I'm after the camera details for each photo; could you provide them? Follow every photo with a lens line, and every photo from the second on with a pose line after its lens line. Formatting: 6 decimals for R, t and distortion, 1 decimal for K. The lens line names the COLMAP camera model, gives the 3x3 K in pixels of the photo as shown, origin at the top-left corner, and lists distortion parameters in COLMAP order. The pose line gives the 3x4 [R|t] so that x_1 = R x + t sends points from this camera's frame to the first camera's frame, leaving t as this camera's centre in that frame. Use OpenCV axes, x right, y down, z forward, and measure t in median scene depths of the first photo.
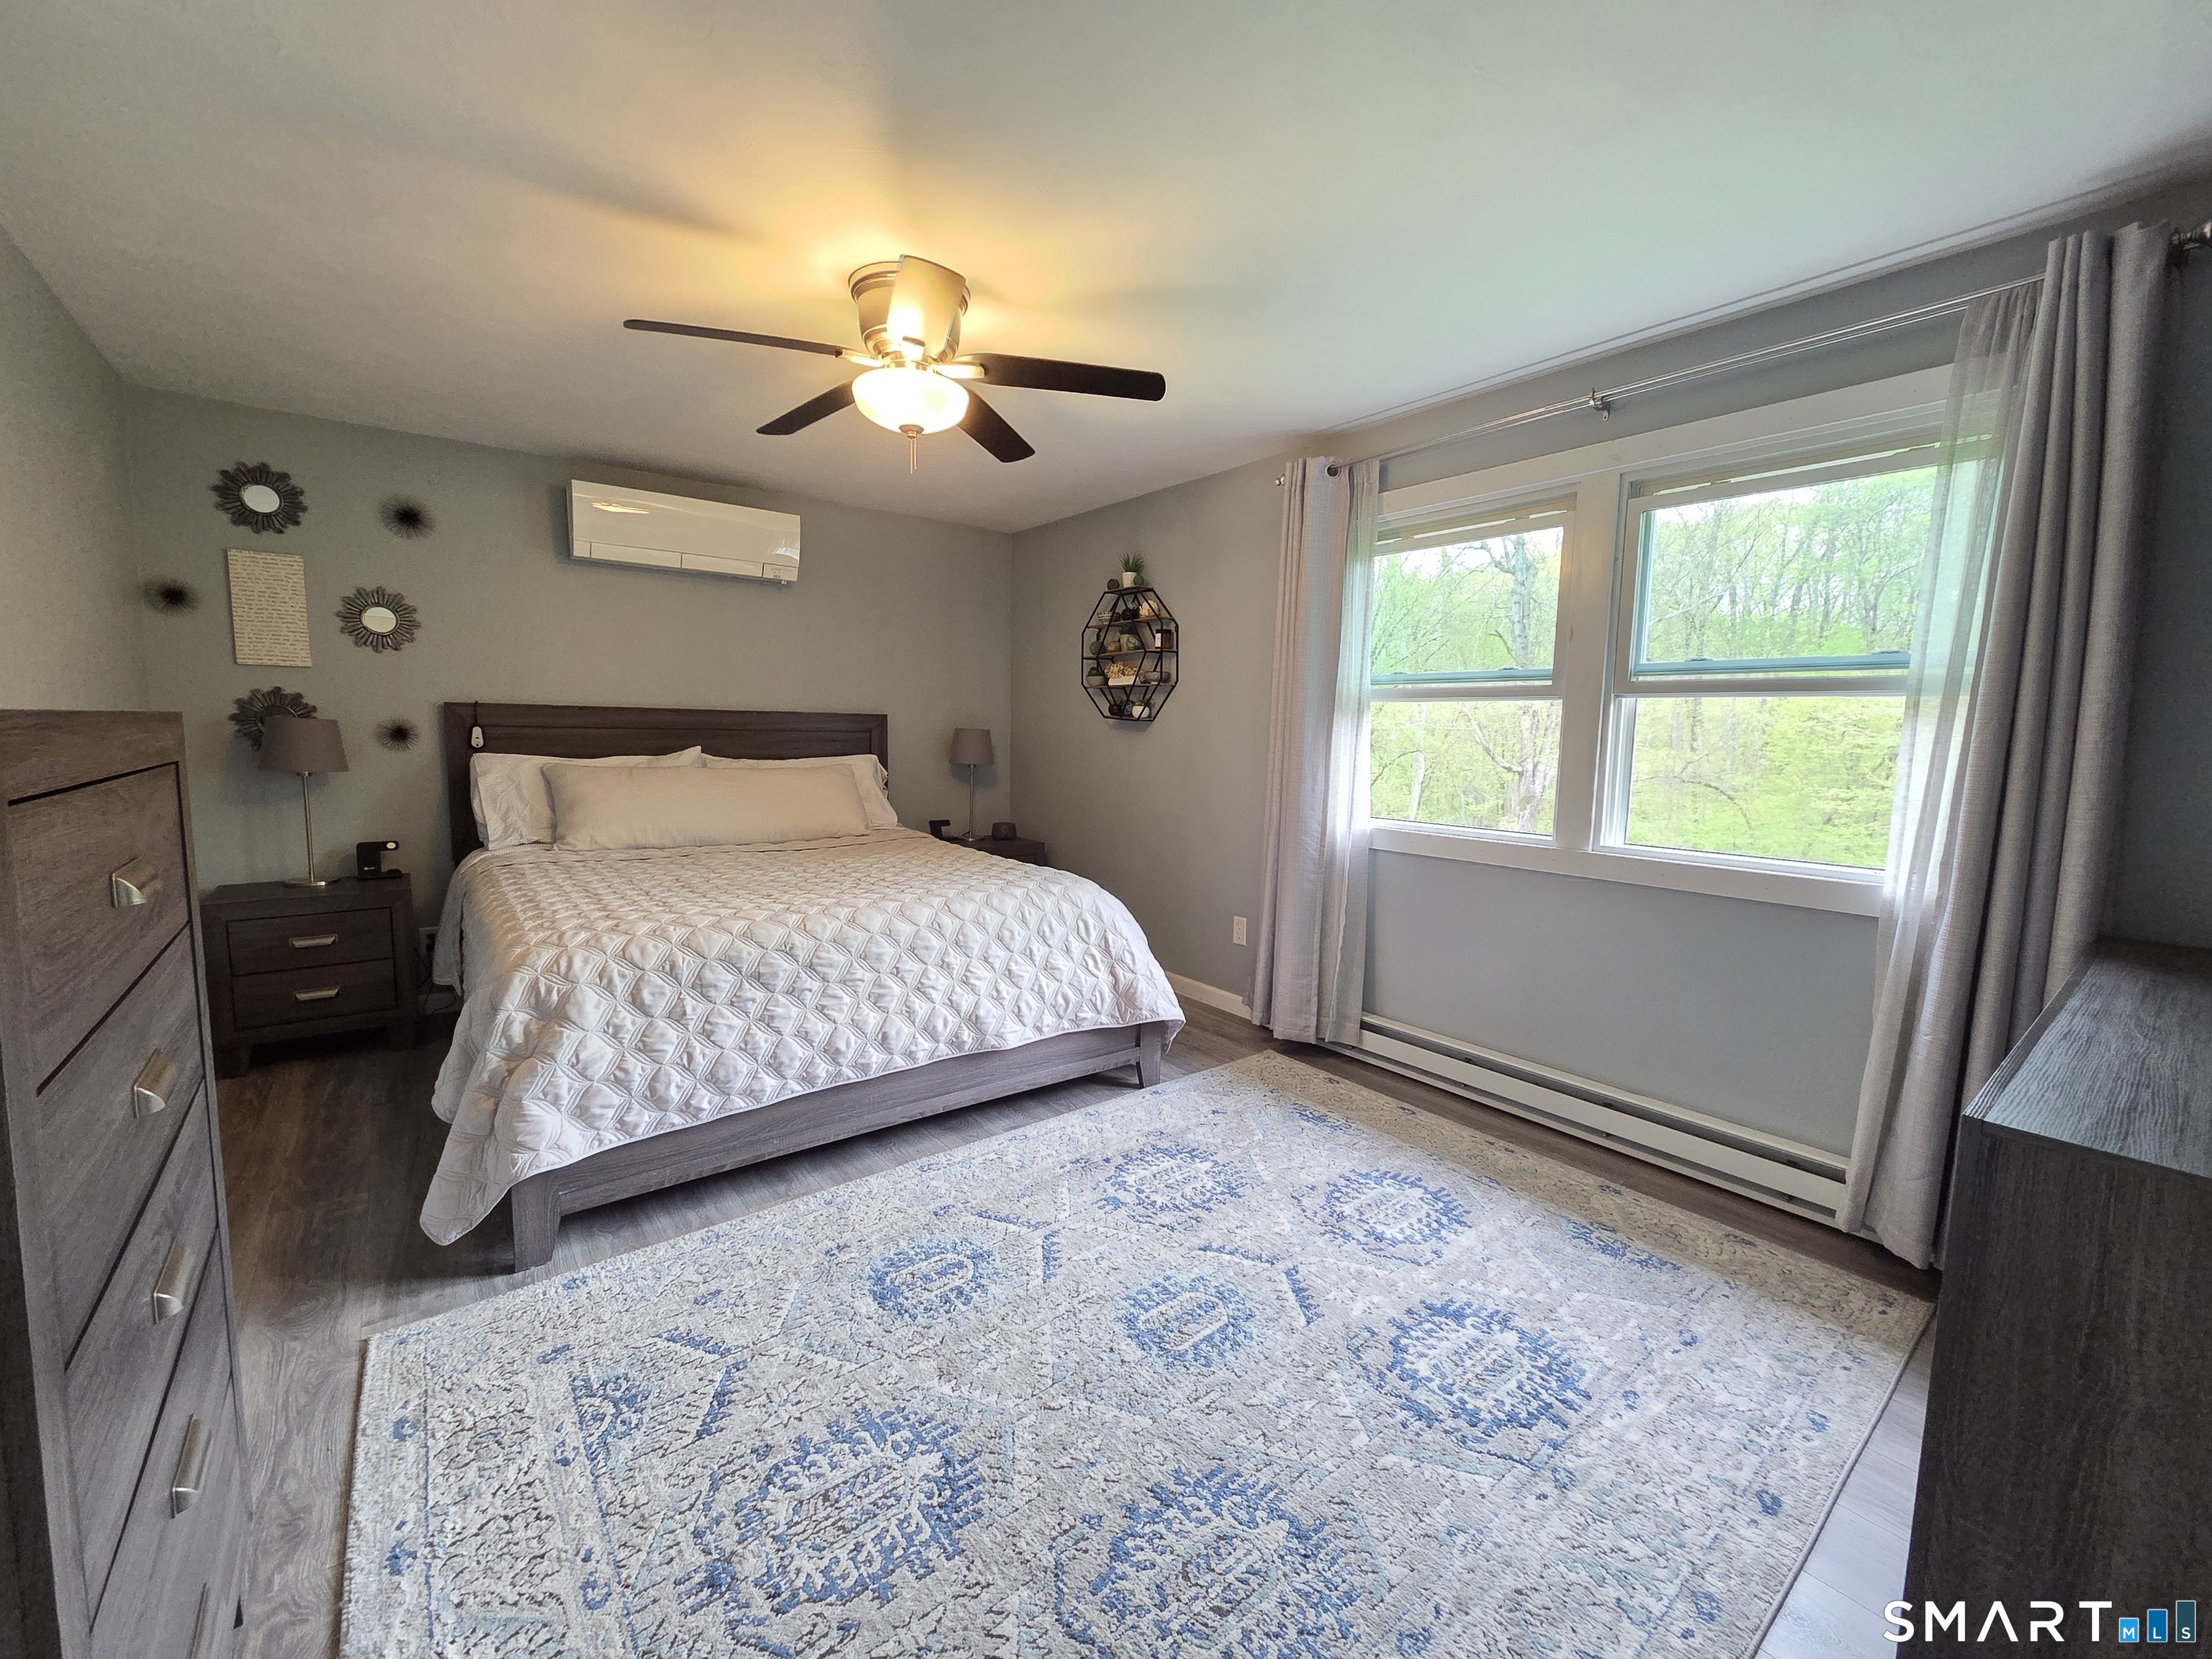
lens RADIAL K [[907.3, 0, 1115.9], [0, 907.3, 844.5], [0, 0, 1]] dist [0.006584, -0.001873]
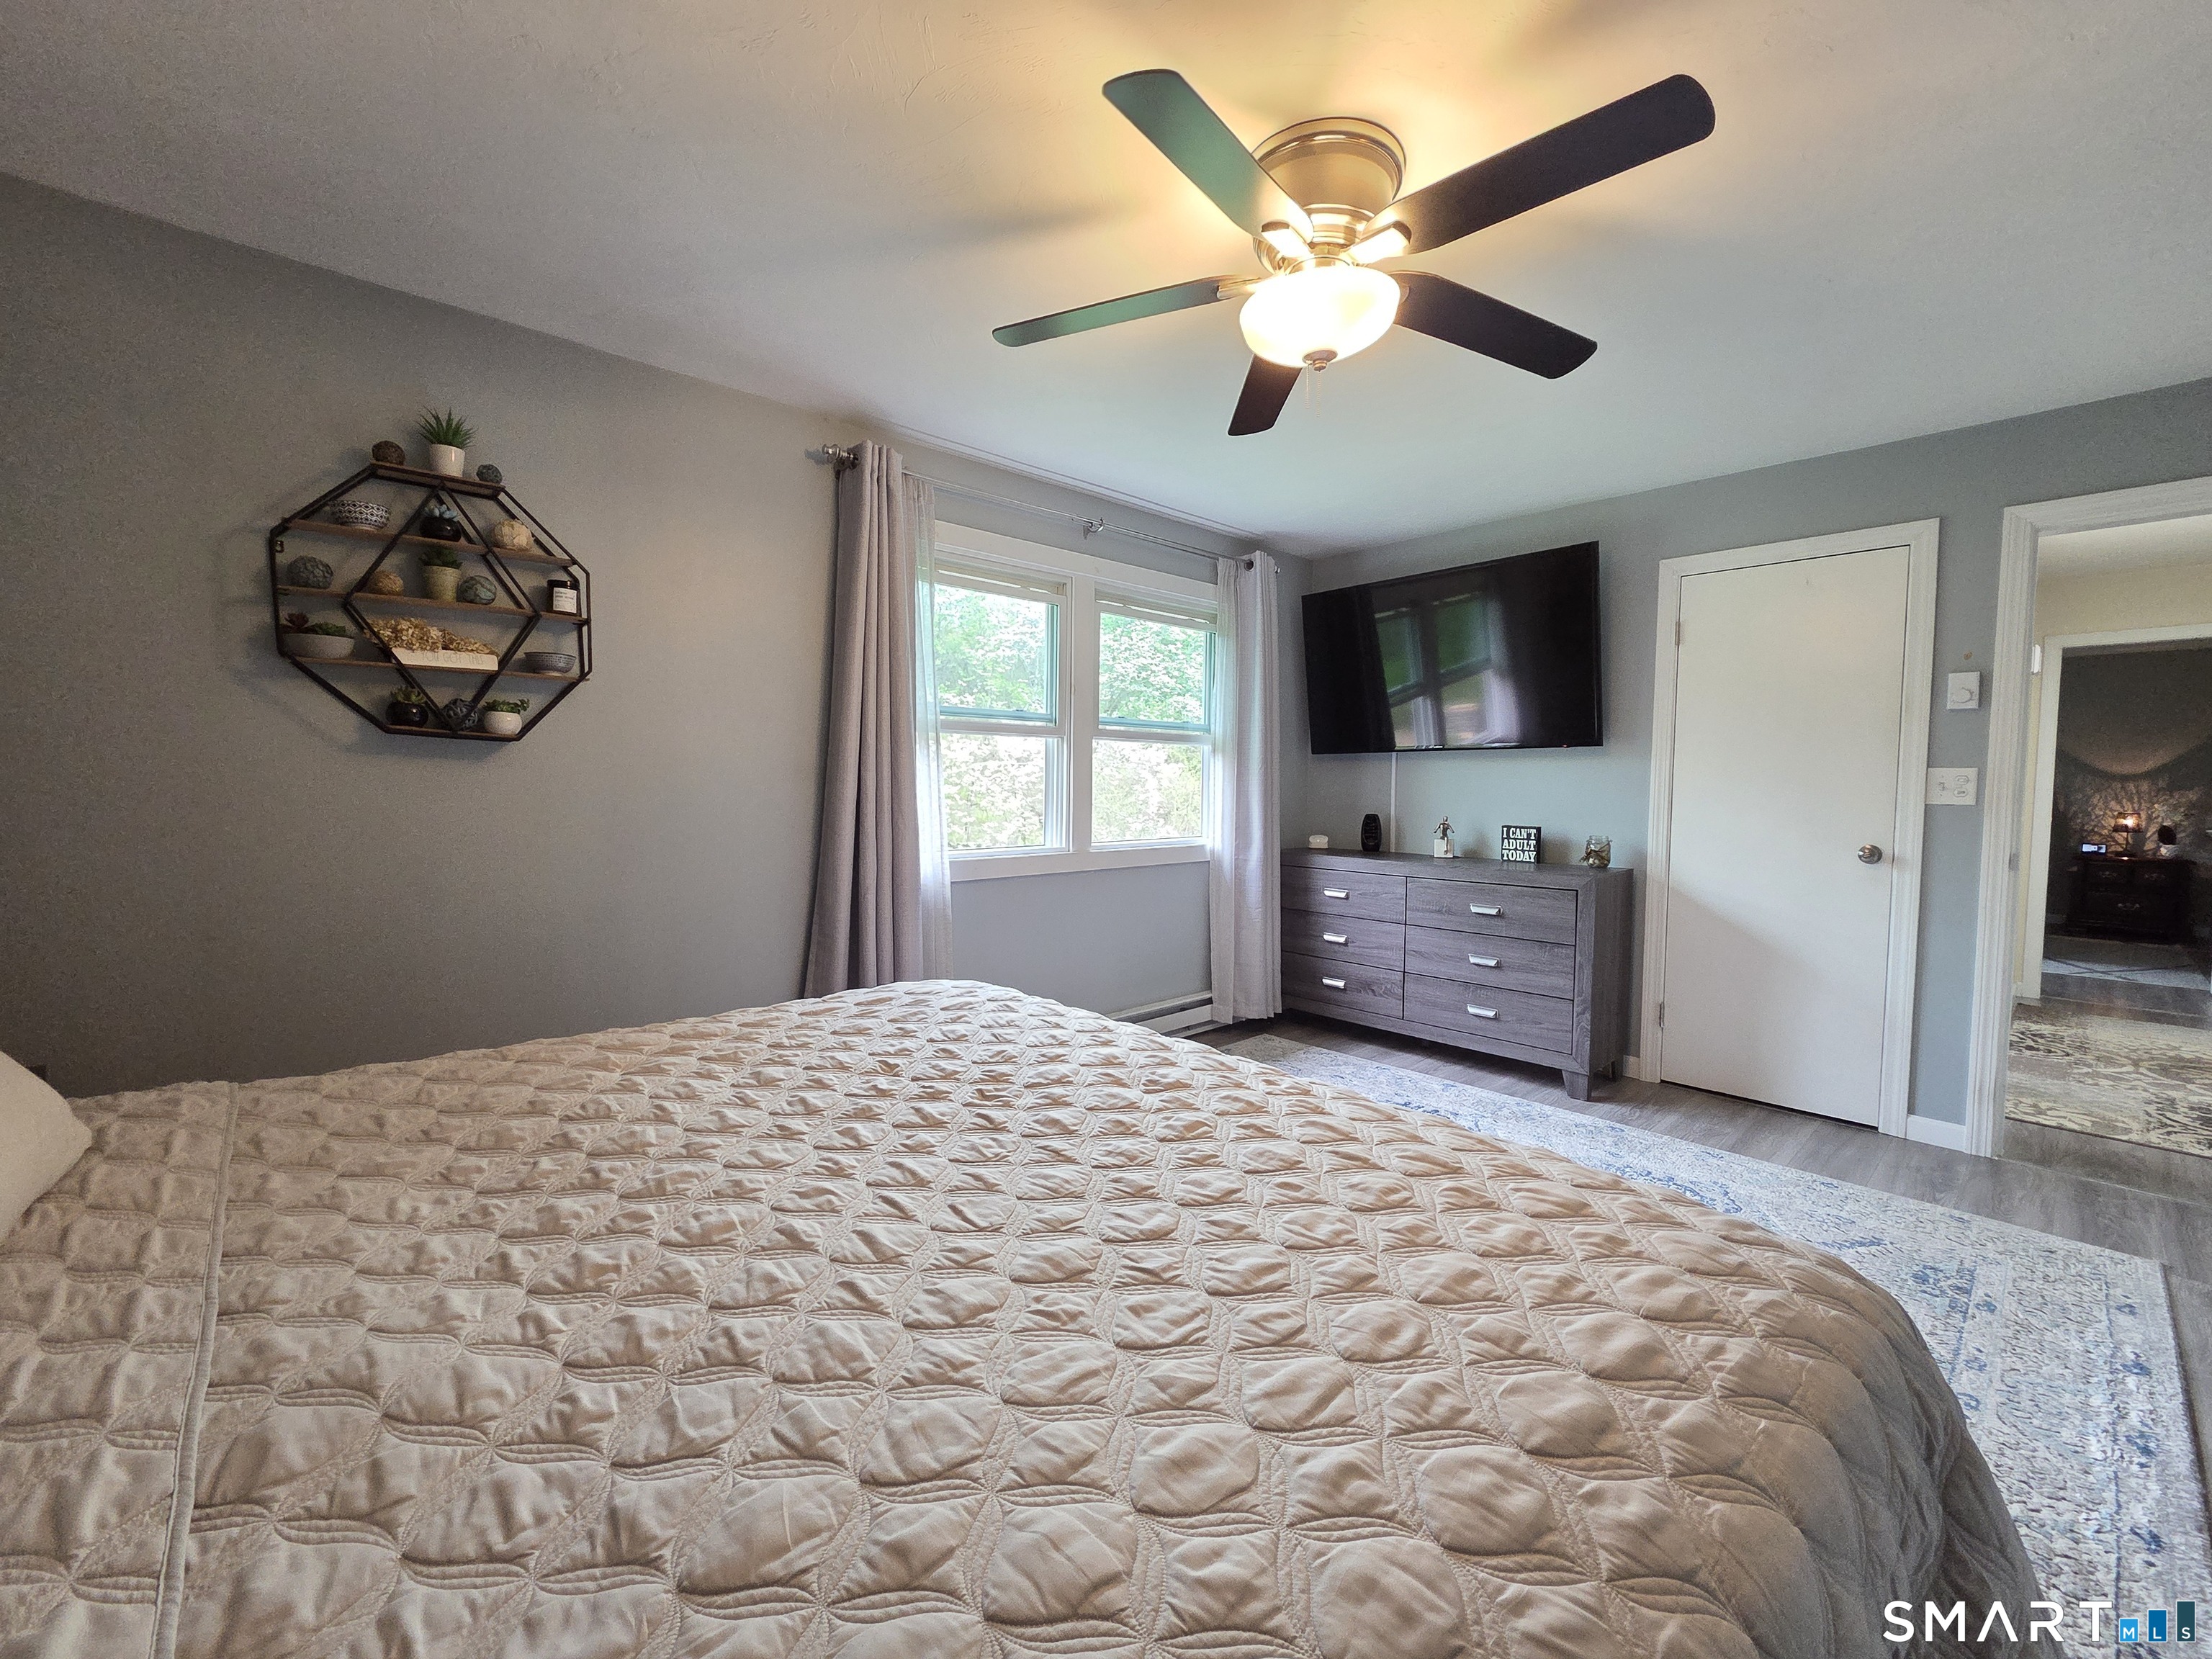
lens RADIAL K [[907.3, 0, 1103.6], [0, 907.3, 822.8], [0, 0, 1]] dist [0.006584, -0.001873]
pose [[-0.067055, -0.081980, 0.994376, -0.880957], [0.100146, 0.991033, 0.088457, -0.160716], [-0.992711, 0.105515, -0.058244, 1.113477]]
